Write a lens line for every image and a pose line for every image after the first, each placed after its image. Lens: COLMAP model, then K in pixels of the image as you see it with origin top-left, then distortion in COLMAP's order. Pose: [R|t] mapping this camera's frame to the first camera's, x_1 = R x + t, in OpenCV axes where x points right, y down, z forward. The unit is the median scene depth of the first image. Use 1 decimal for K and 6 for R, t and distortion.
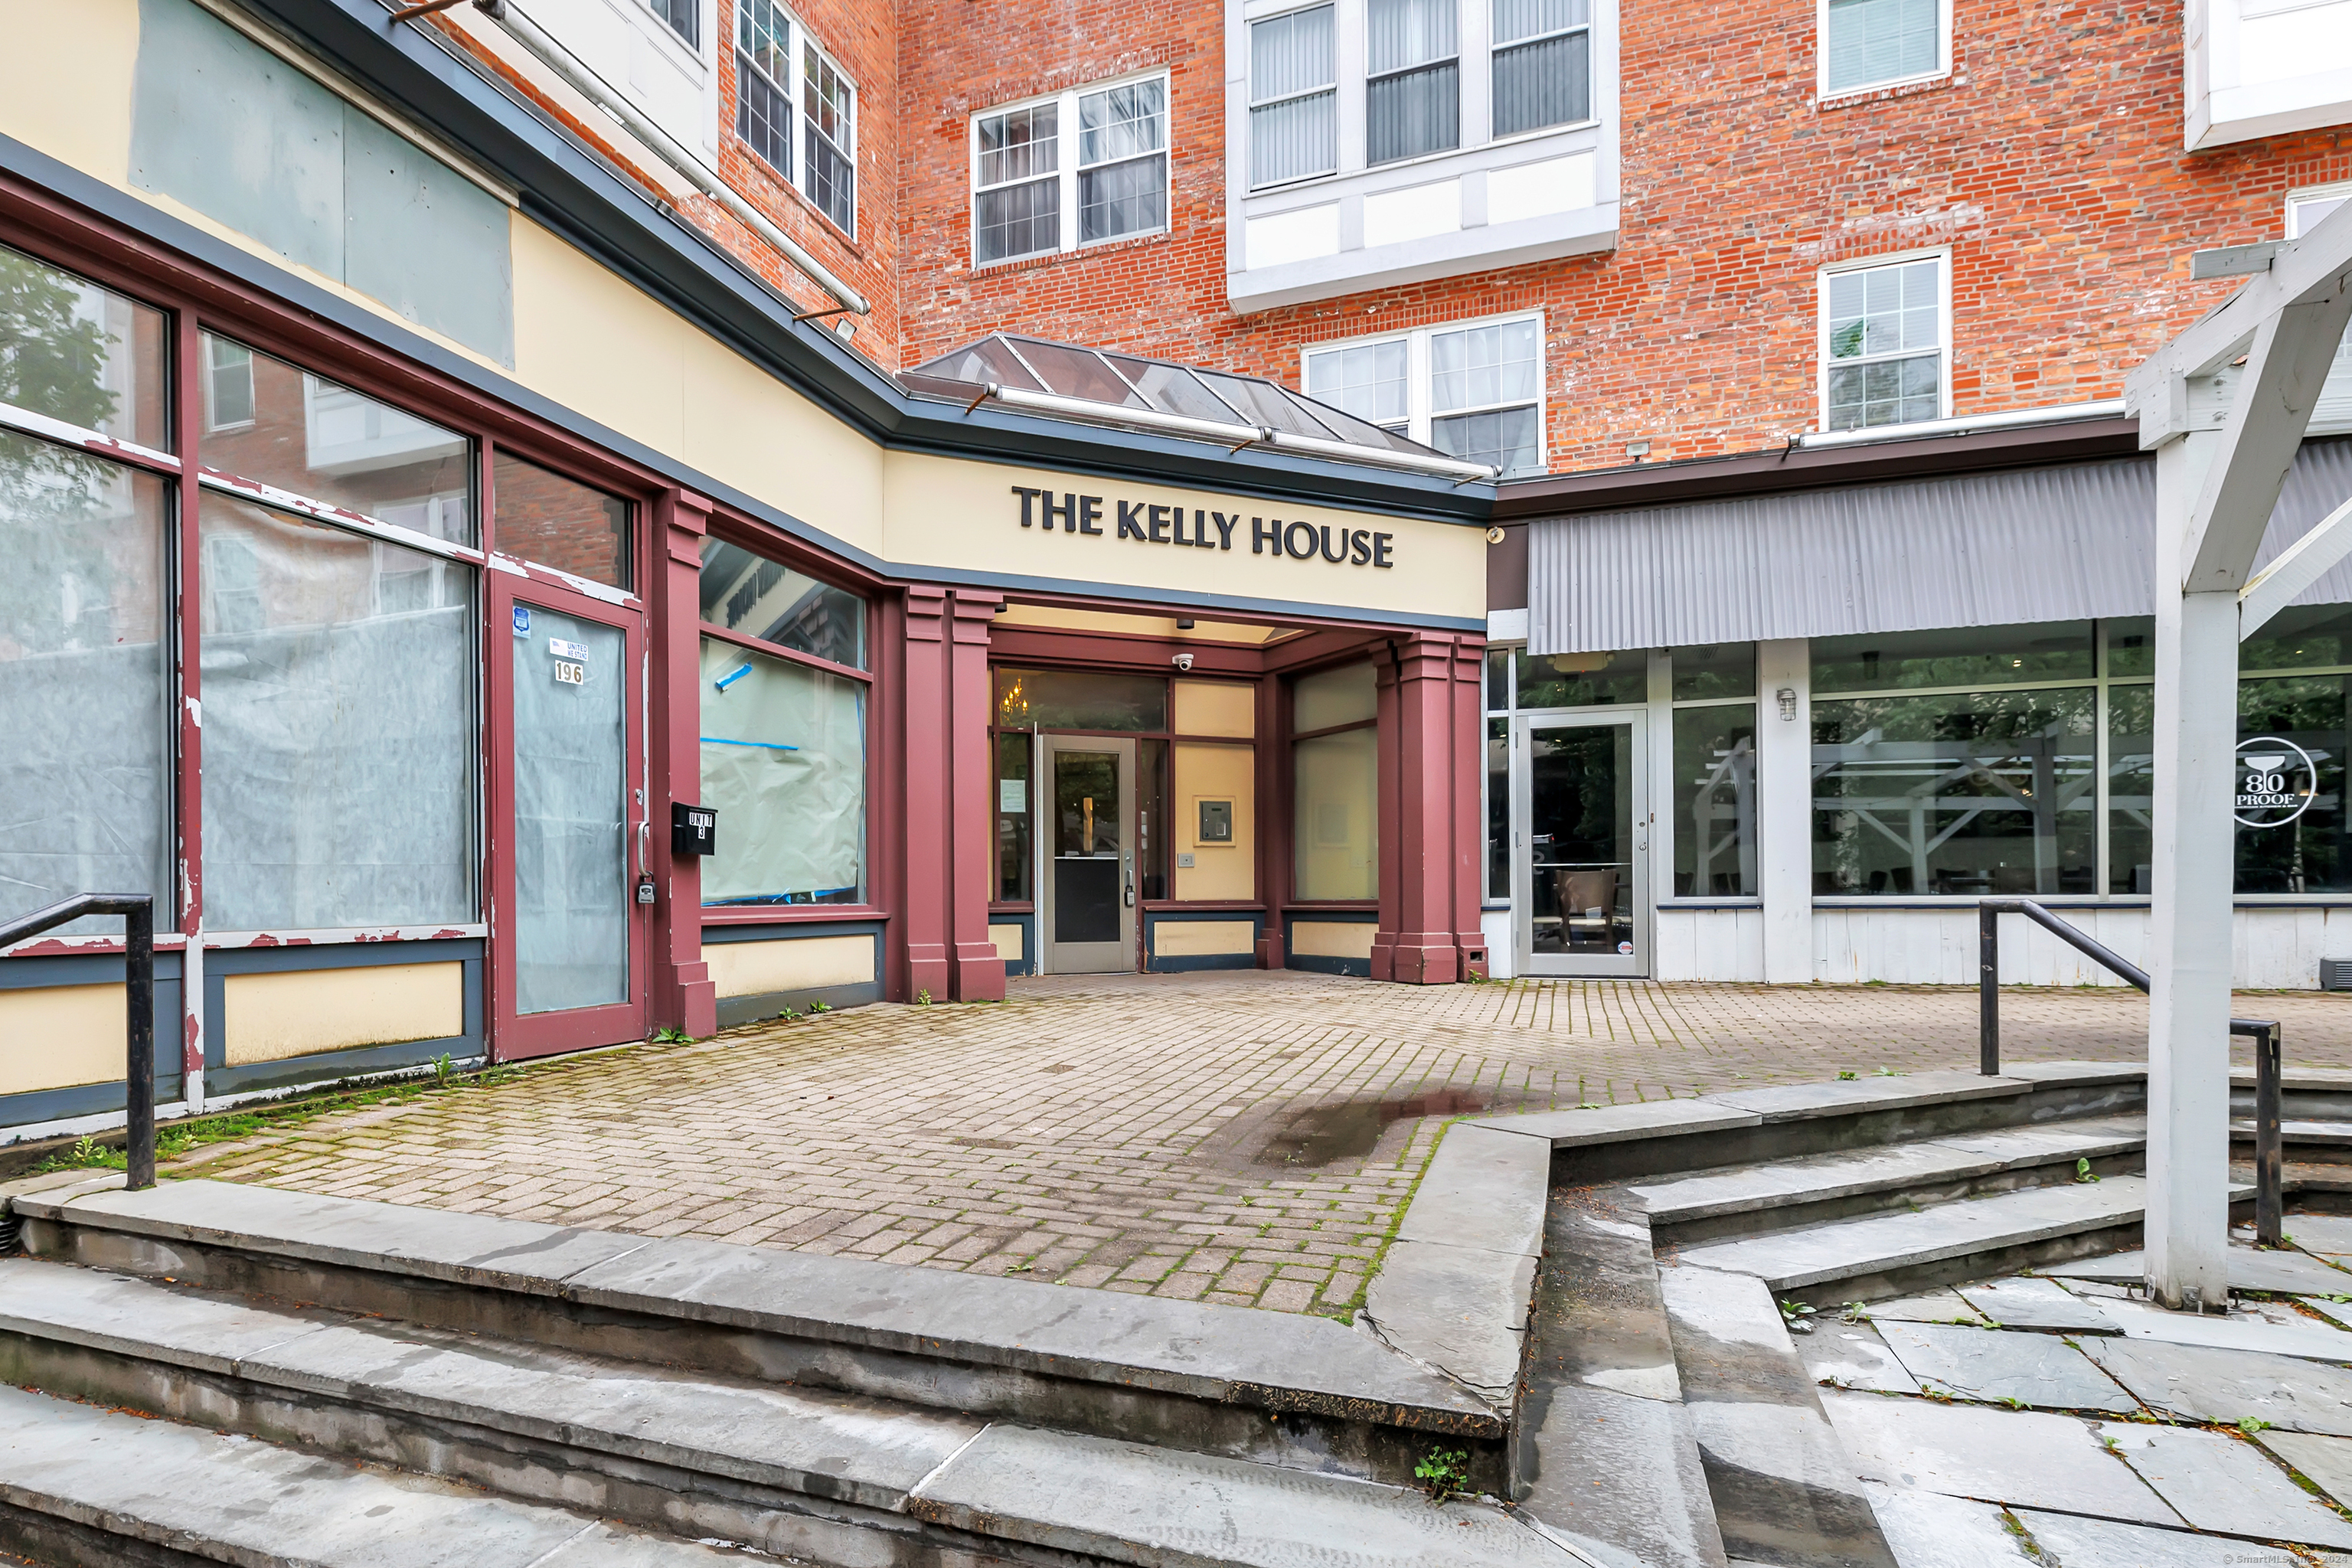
lens RADIAL K [[1162.2, 0, 1100.9], [0, 1162.2, 883.6], [0, 0, 1]] dist [0.000569, -0.000123]
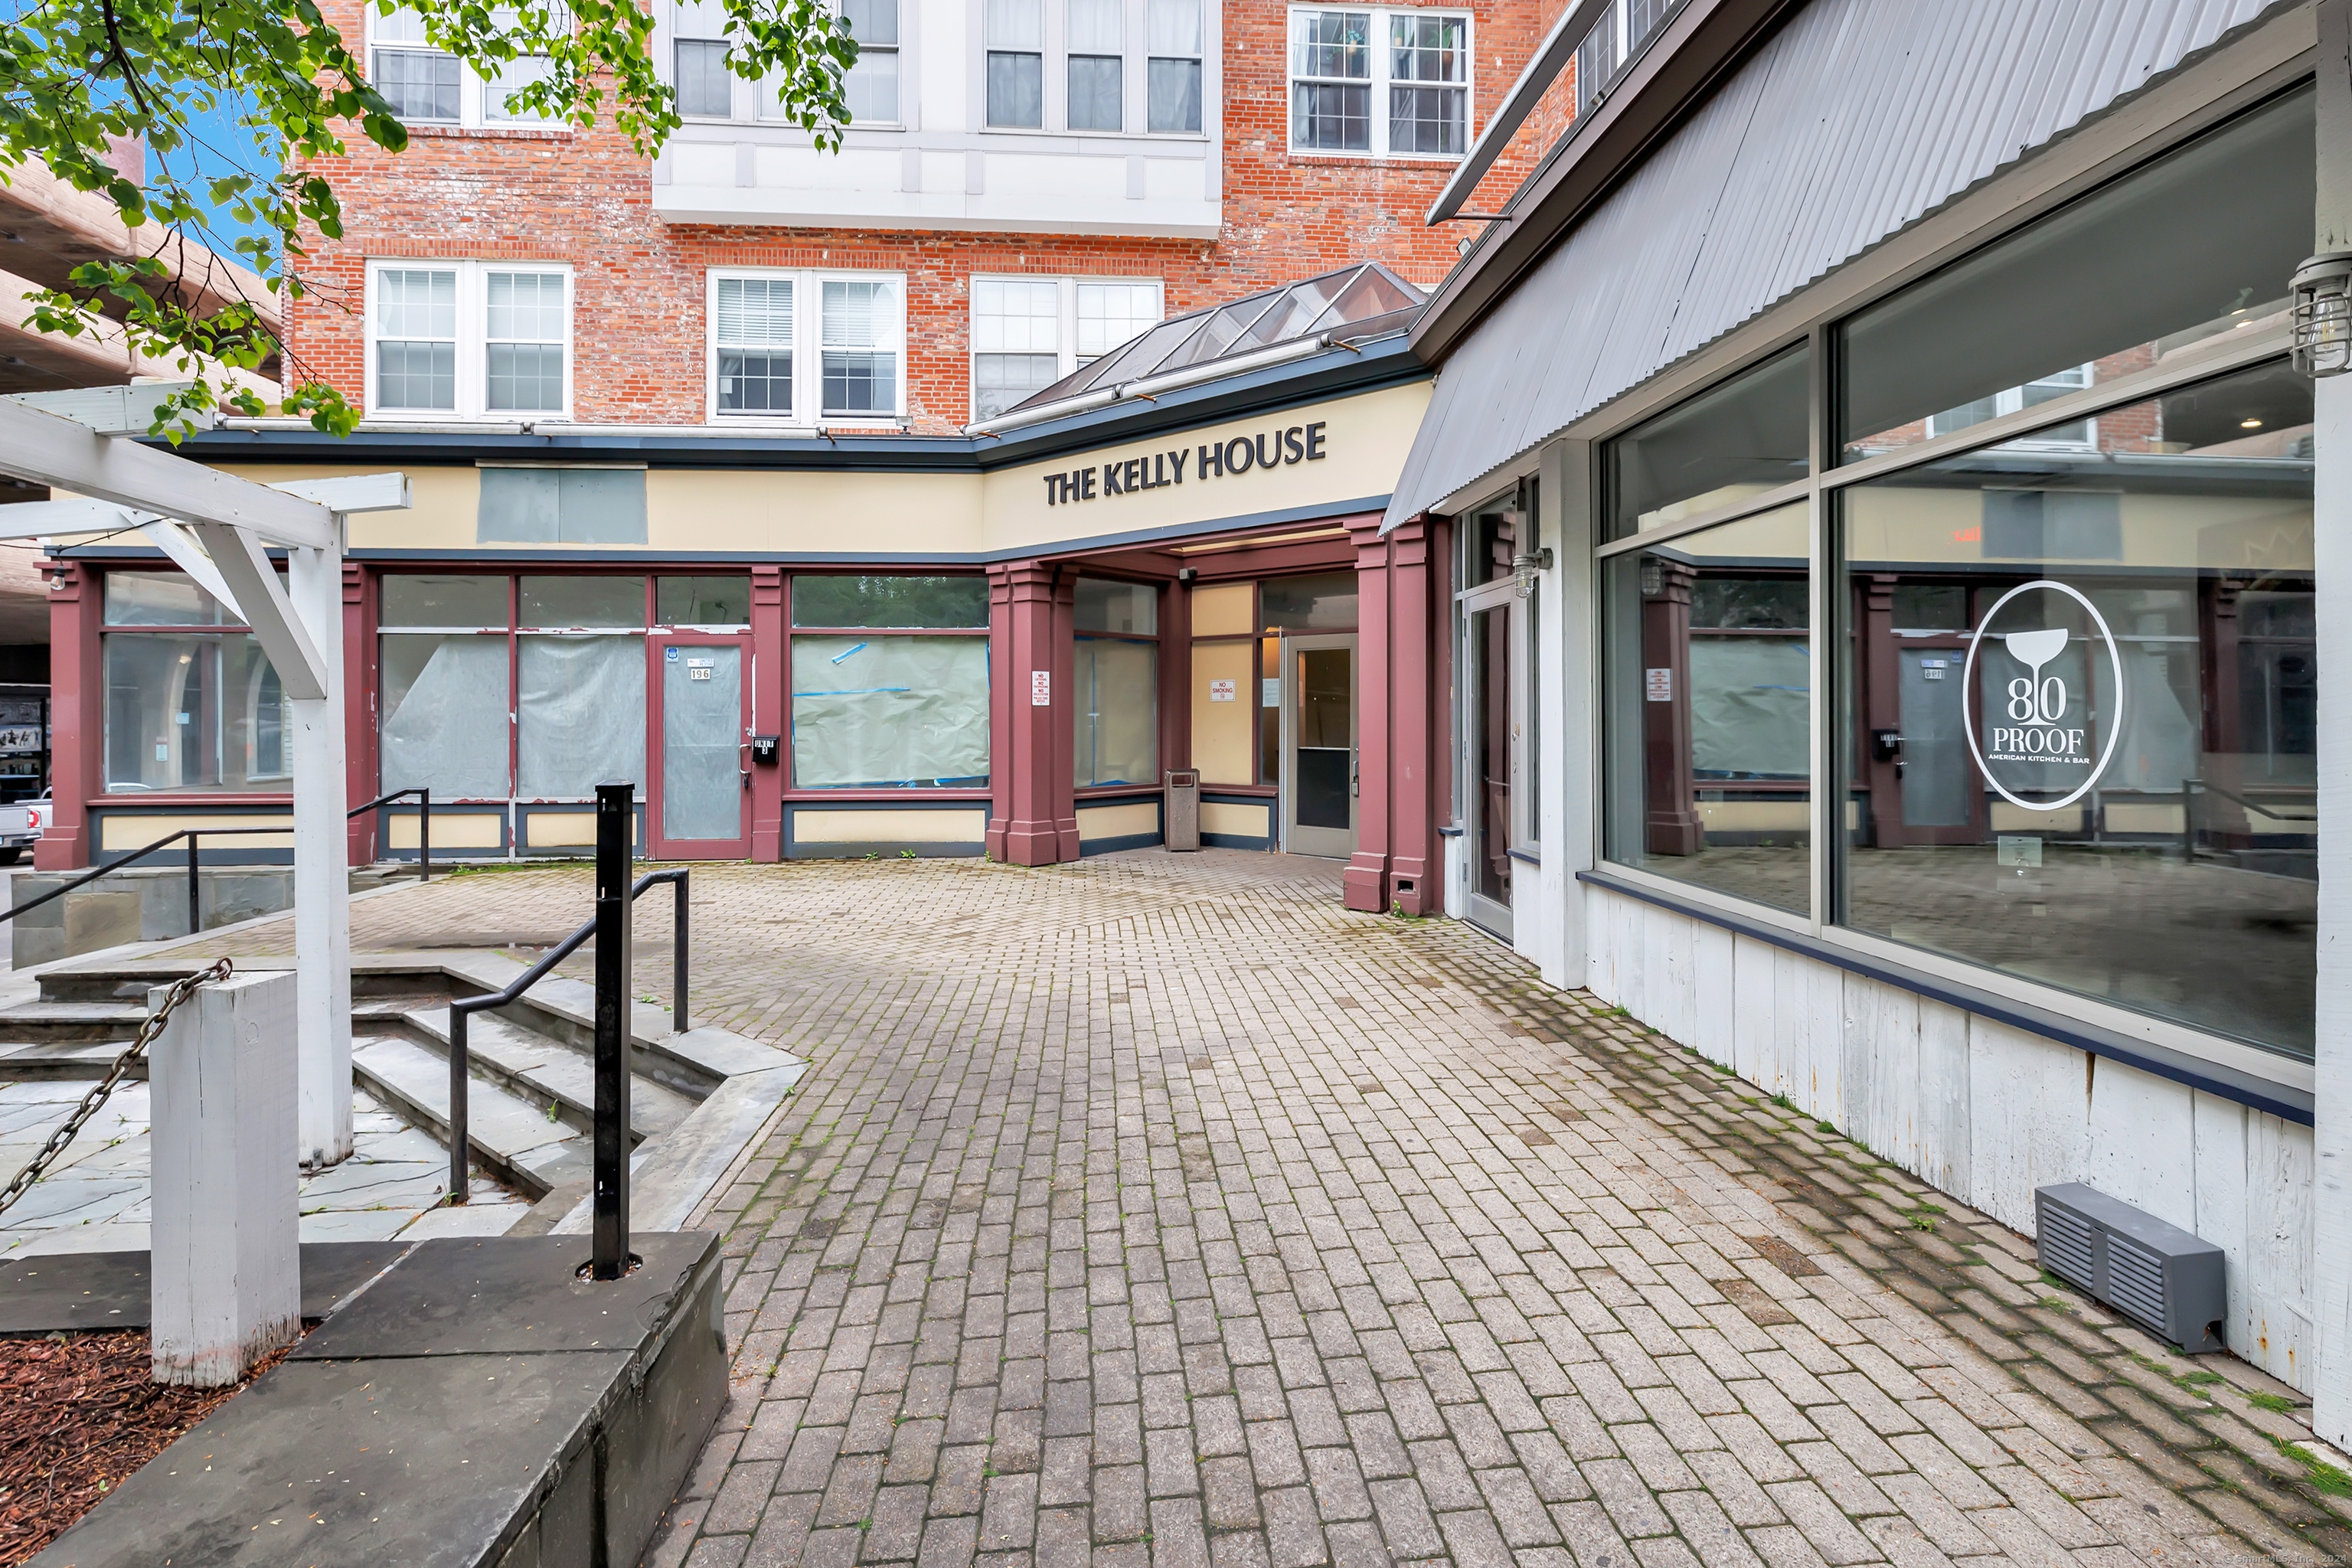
lens RADIAL K [[1107.0, 0, 1171.8], [0, 1107.0, 707.6], [0, 0, 1]] dist [-0.001187, 0.000019]
pose [[0.485676, -0.003822, -0.874131, 0.959336], [0.002015, 0.999993, -0.003252, -0.066927], [0.874137, -0.000182, 0.485680, 0.455365]]
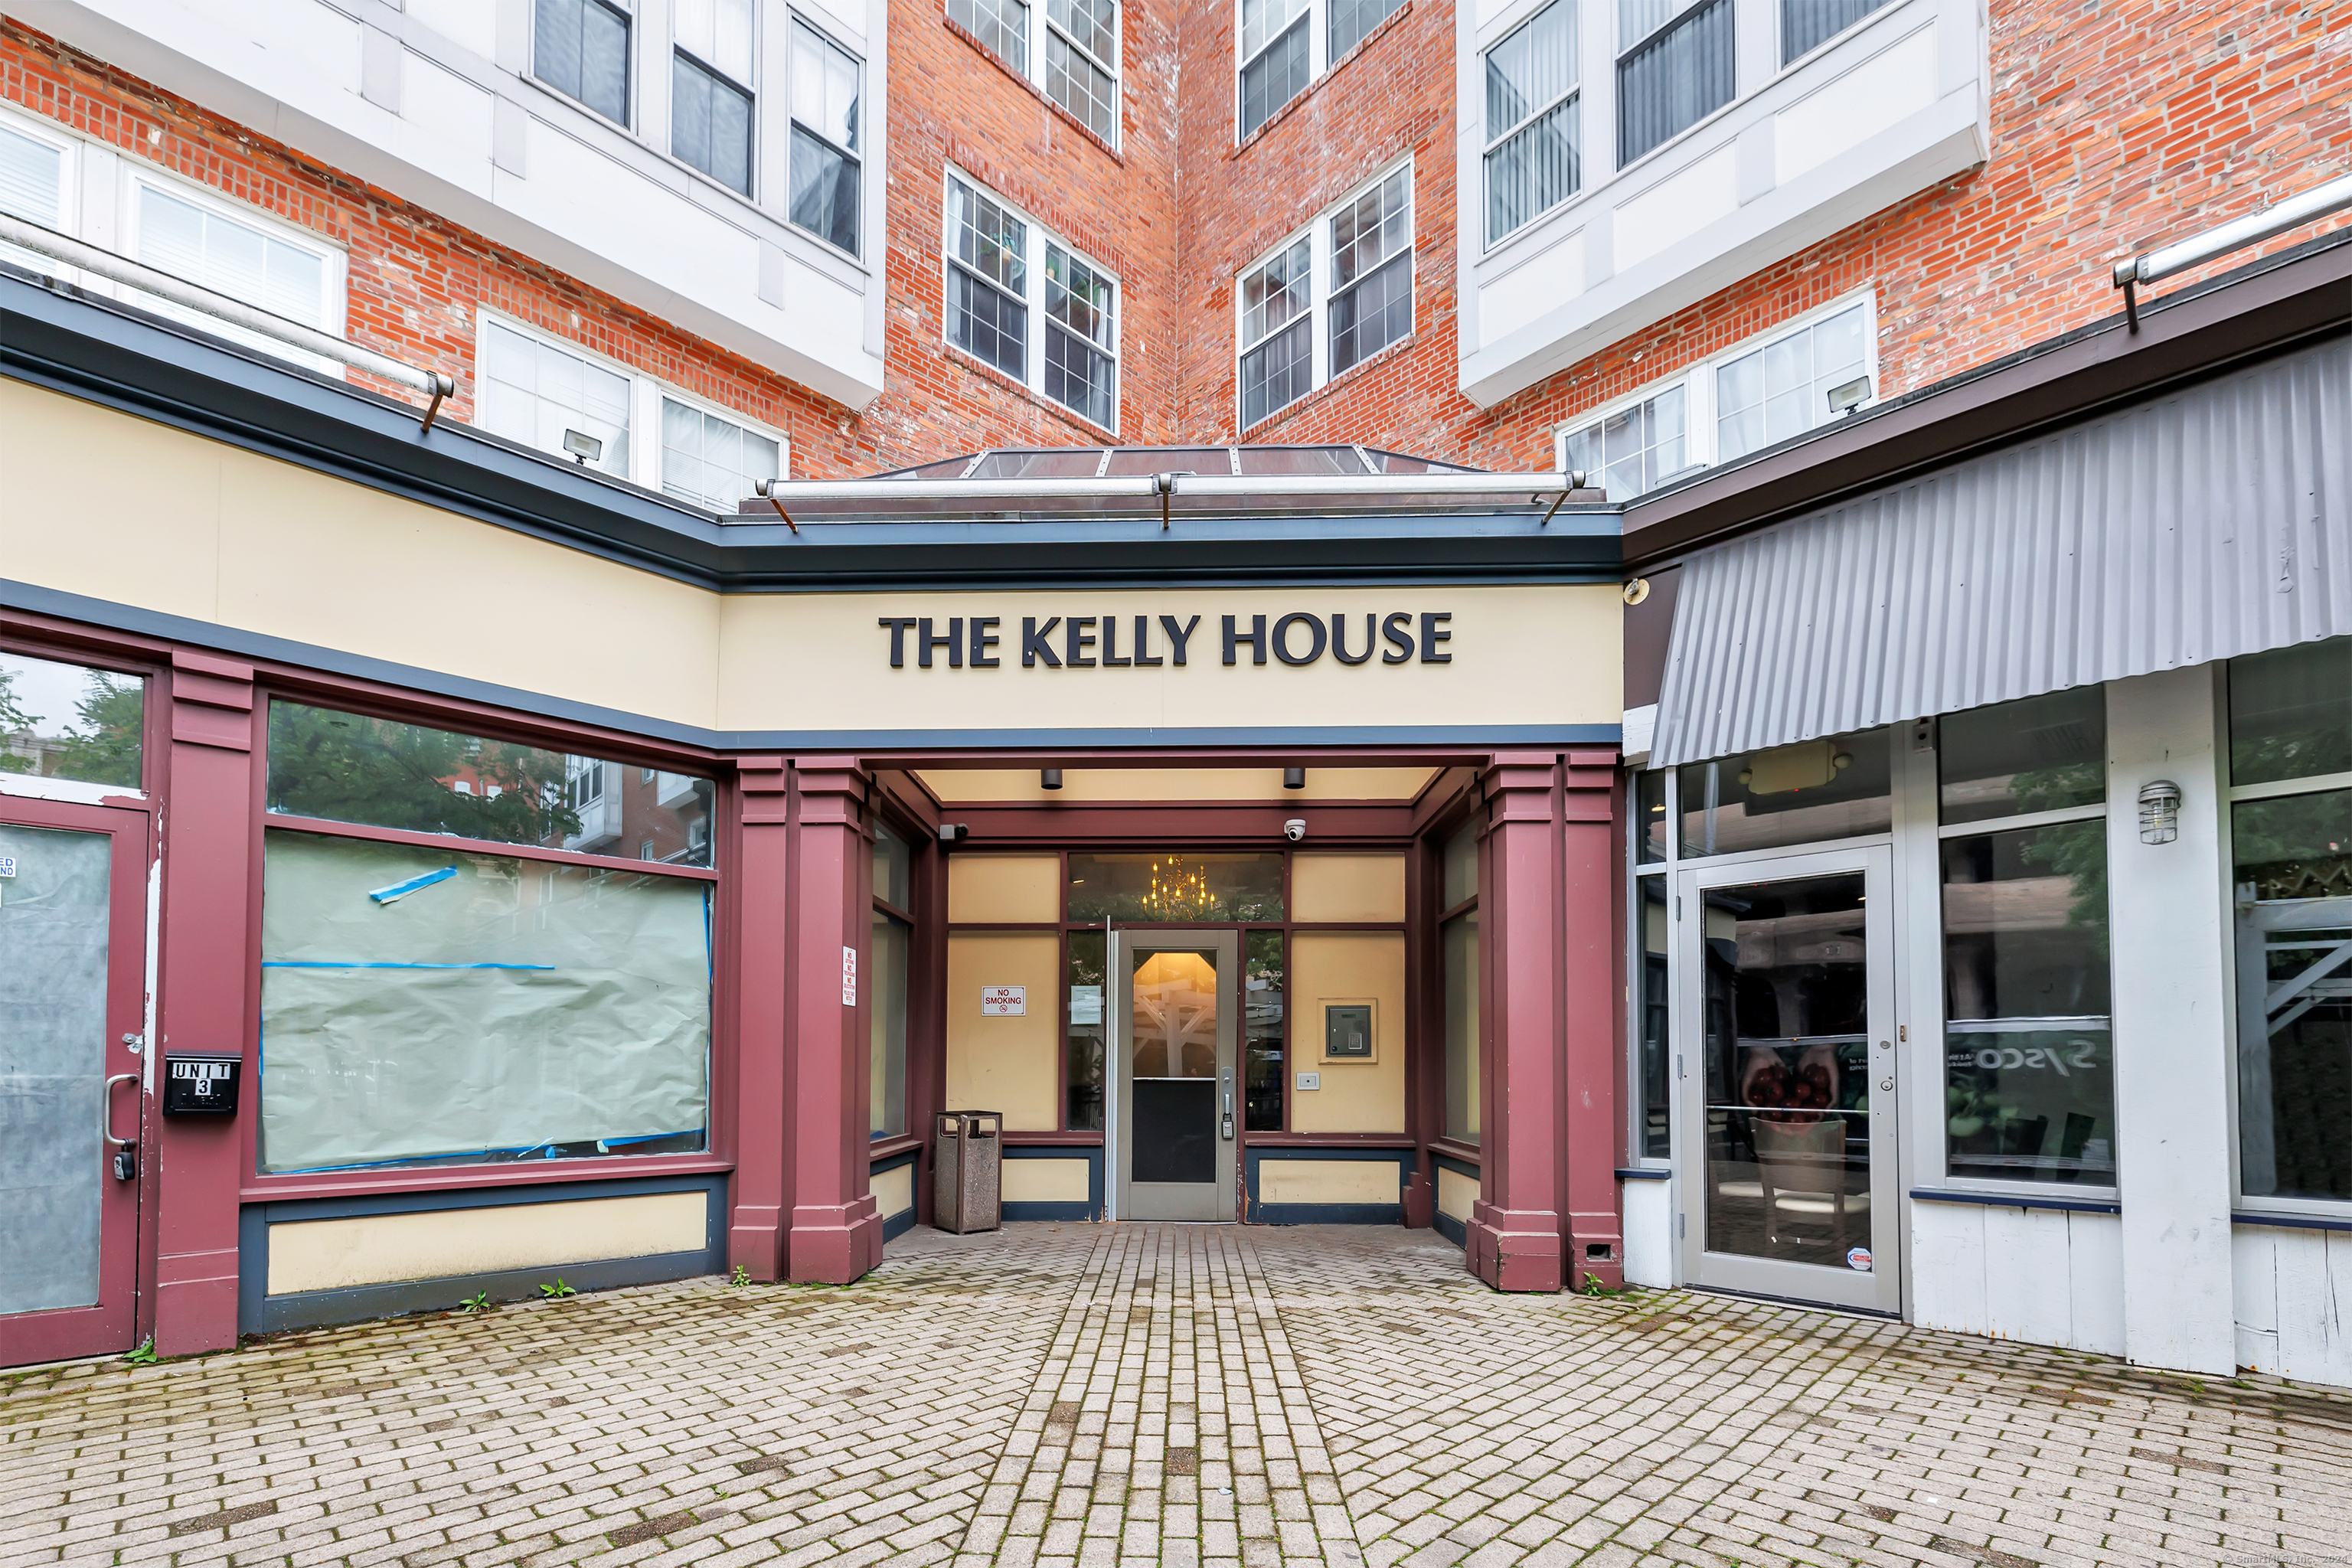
lens RADIAL K [[1054.1, 0, 1213.8], [0, 1054.1, 1035.6], [0, 0, 1]] dist [-0.001839, 0.000484]
pose [[0.924386, -0.006039, -0.381410, 0.350859], [-0.003696, 0.999686, -0.024788, -0.040516], [0.381440, 0.024323, 0.924073, 0.387644]]
